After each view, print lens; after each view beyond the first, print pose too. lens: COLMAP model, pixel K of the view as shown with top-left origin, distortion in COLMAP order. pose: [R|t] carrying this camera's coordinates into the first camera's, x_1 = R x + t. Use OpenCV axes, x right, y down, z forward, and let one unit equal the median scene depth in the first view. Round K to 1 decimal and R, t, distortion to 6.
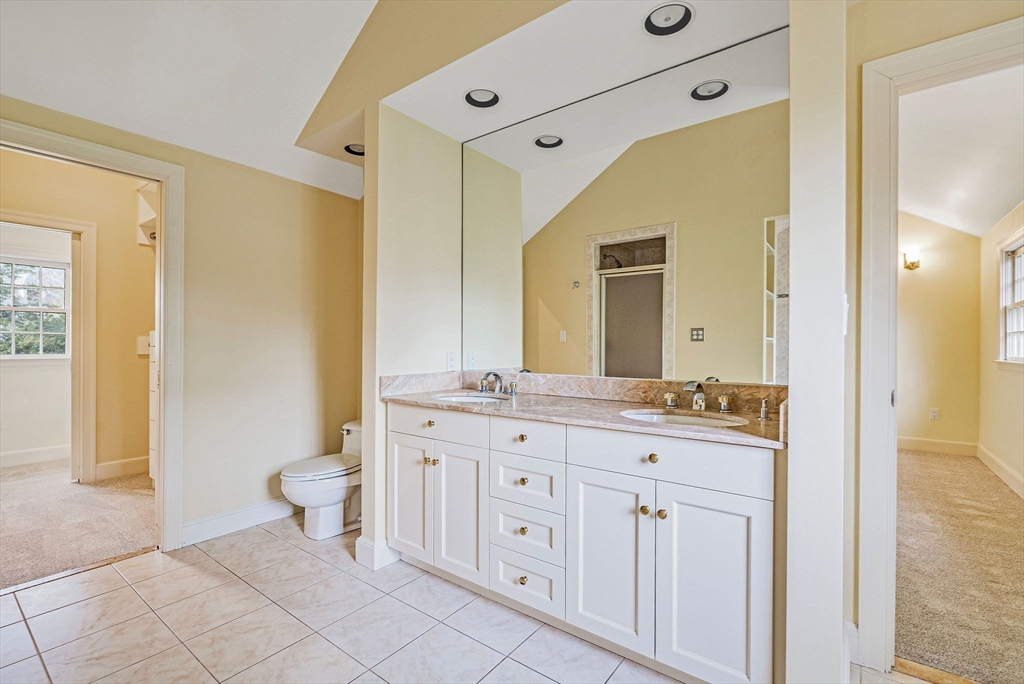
lens RADIAL K [[456.6, 0, 511.7], [0, 456.6, 335.4], [0, 0, 1]] dist [-0.005885, 0.000100]
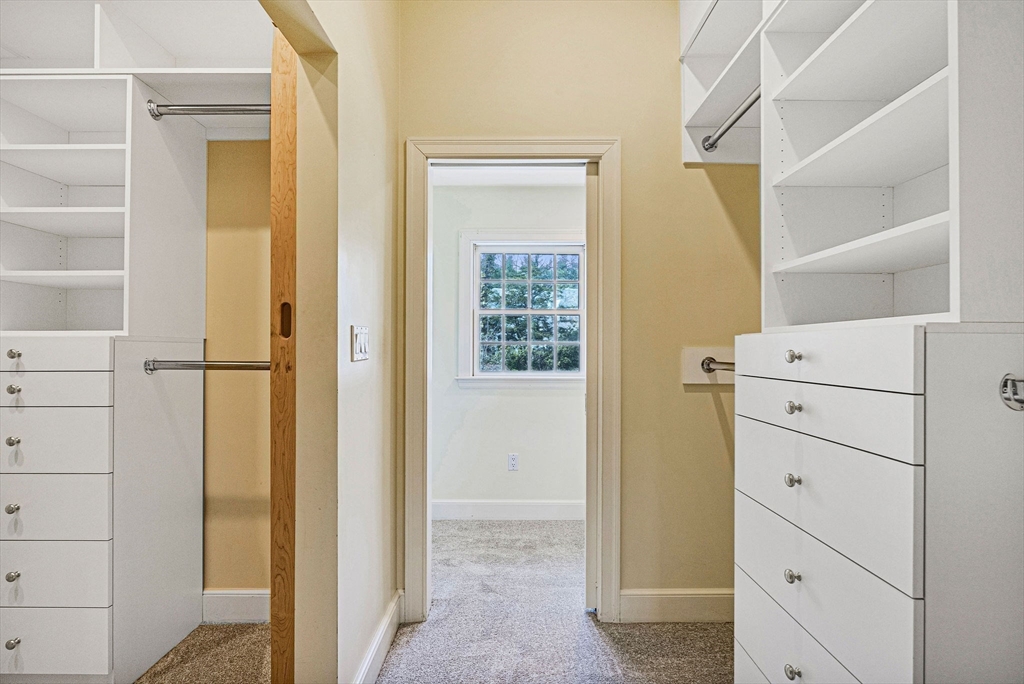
lens RADIAL K [[456.6, 0, 512.0], [0, 456.6, 345.7], [0, 0, 1]] dist [-0.005885, 0.000100]
pose [[0.599730, -0.006174, -0.800179, -0.529144], [-0.001066, 0.999963, -0.008514, 0.005894], [0.800202, 0.005959, 0.599701, 0.542938]]
